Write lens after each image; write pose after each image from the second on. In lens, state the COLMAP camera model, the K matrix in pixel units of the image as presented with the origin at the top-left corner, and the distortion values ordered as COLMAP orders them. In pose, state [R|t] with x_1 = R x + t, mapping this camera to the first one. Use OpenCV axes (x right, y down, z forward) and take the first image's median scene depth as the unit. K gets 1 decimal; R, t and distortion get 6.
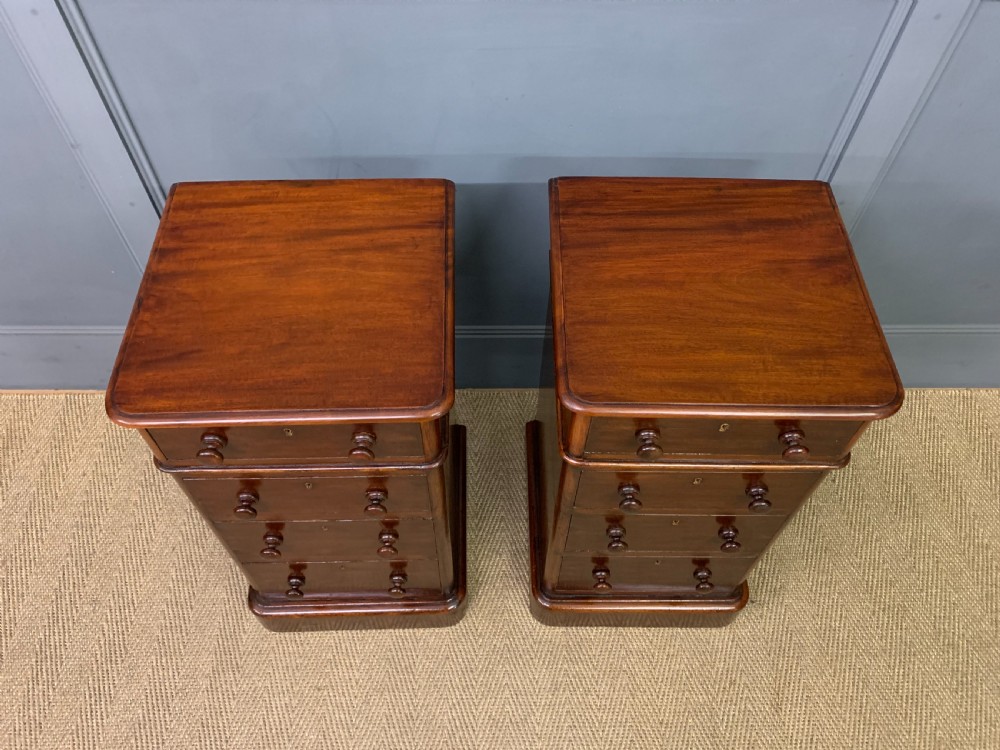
lens RADIAL K [[773.9, 0, 490.5], [0, 773.9, 376.9], [0, 0, 1]] dist [0.020710, -0.005520]
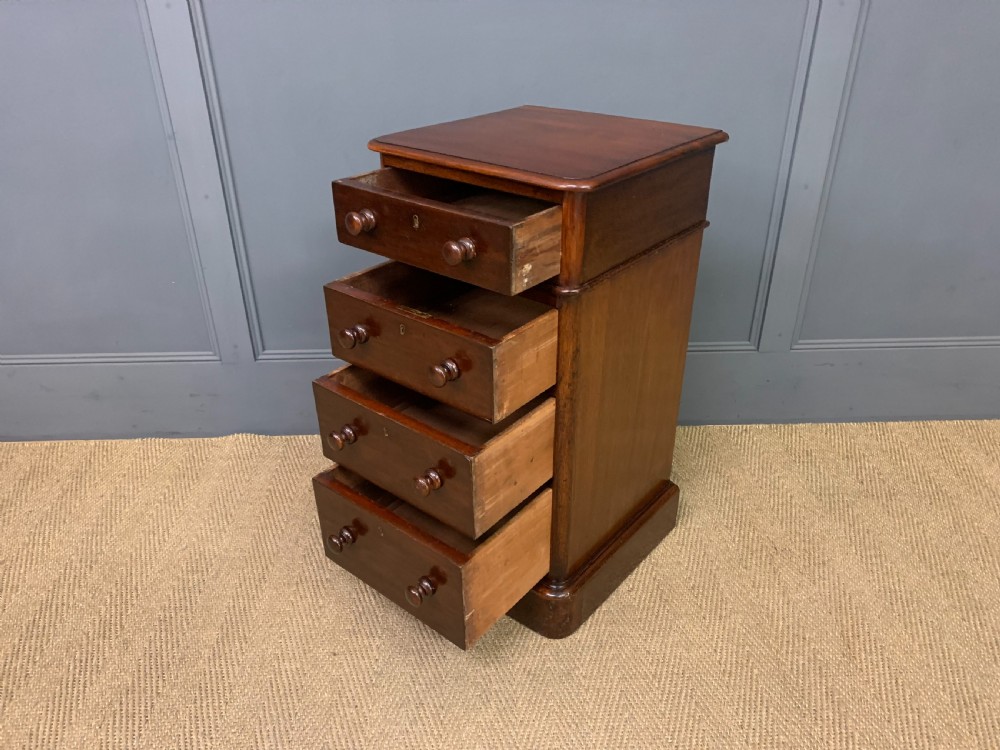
lens RADIAL K [[773.9, 0, 502.4], [0, 773.9, 382.5], [0, 0, 1]] dist [0.020710, -0.005520]
pose [[0.999575, -0.022788, 0.018188, -0.038525], [0.028488, 0.896111, -0.442915, 0.521337], [-0.006205, 0.443245, 0.896379, 0.063653]]
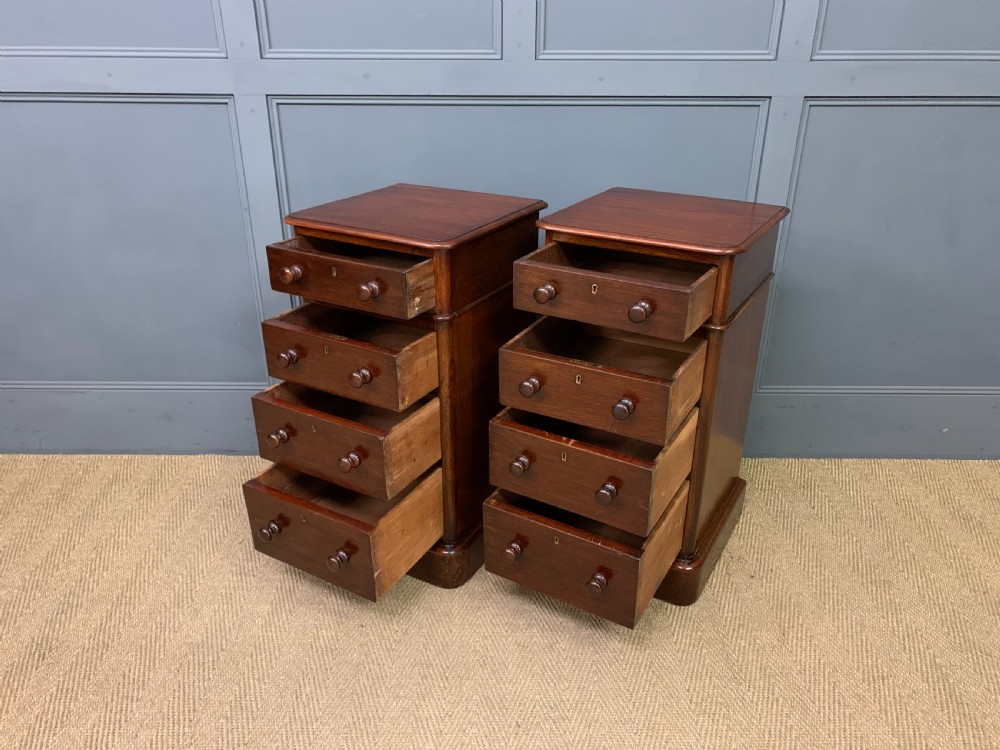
lens RADIAL K [[773.9, 0, 497.4], [0, 773.9, 378.2], [0, 0, 1]] dist [0.020710, -0.005520]
pose [[0.999896, 0.002768, -0.014124, -0.016044], [-0.009519, 0.863252, -0.504683, 0.650514], [0.010796, 0.504765, 0.863189, -0.121973]]
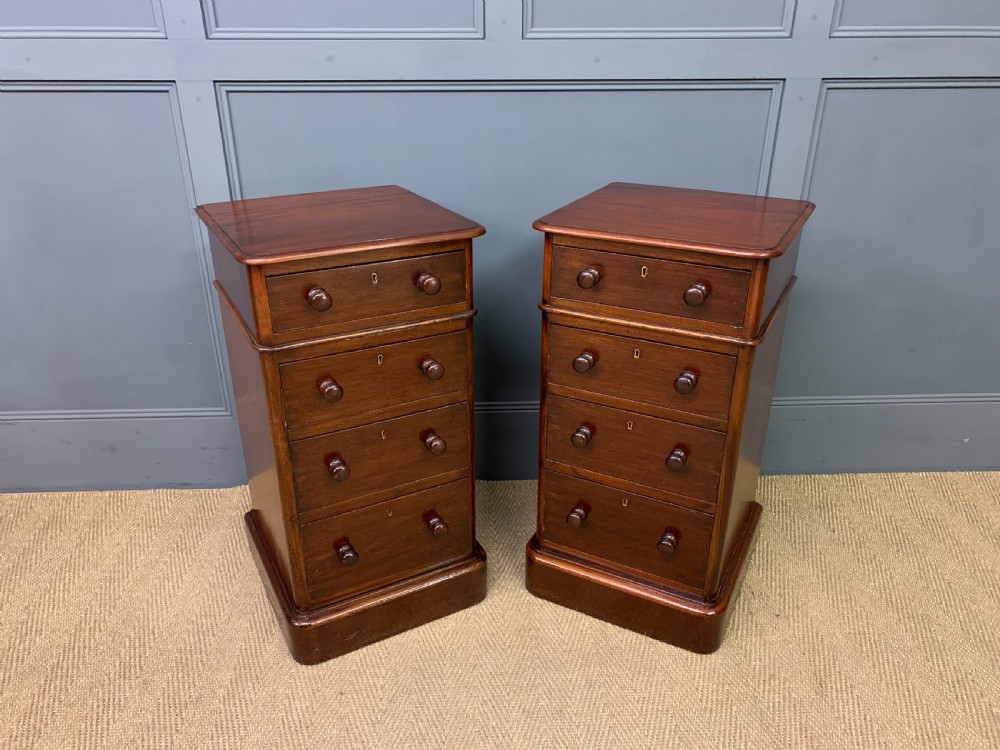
lens RADIAL K [[773.9, 0, 493.4], [0, 773.9, 382.2], [0, 0, 1]] dist [0.020710, -0.005520]
pose [[0.999418, -0.020653, 0.027148, -0.053772], [0.031440, 0.866470, -0.498238, 0.550424], [-0.013233, 0.498801, 0.866615, -0.016243]]
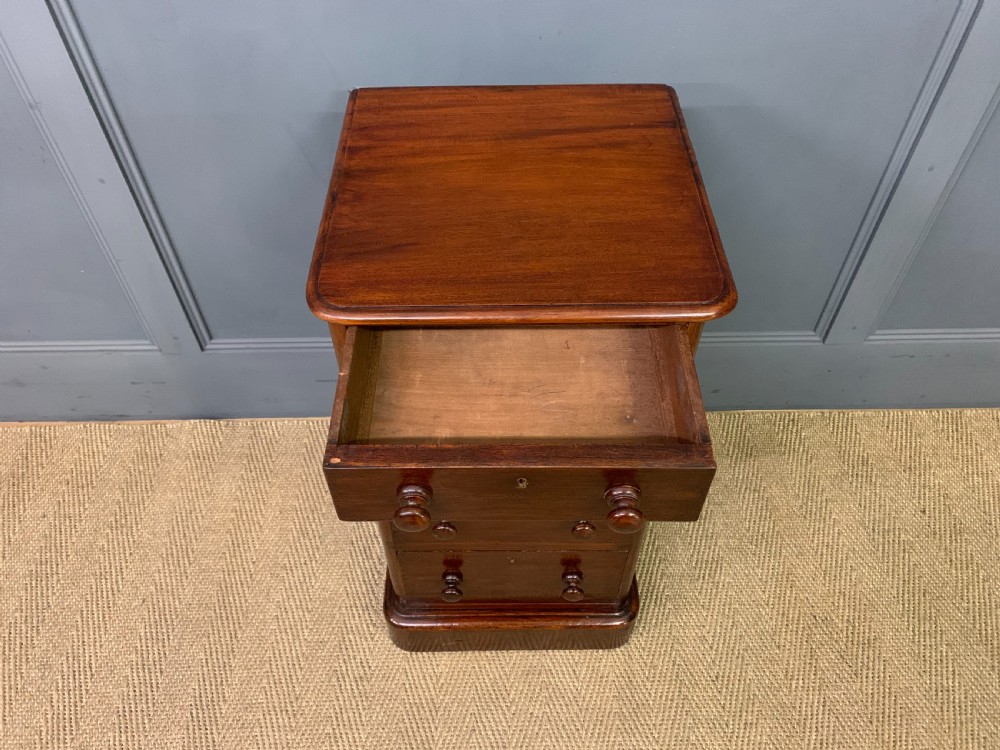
lens RADIAL K [[773.9, 0, 498.1], [0, 773.9, 380.4], [0, 0, 1]] dist [0.020710, -0.005520]
pose [[0.999905, -0.013540, -0.002758, -0.023082], [0.013187, 0.994672, -0.102246, 0.083714], [0.004127, 0.102199, 0.994755, 0.158704]]
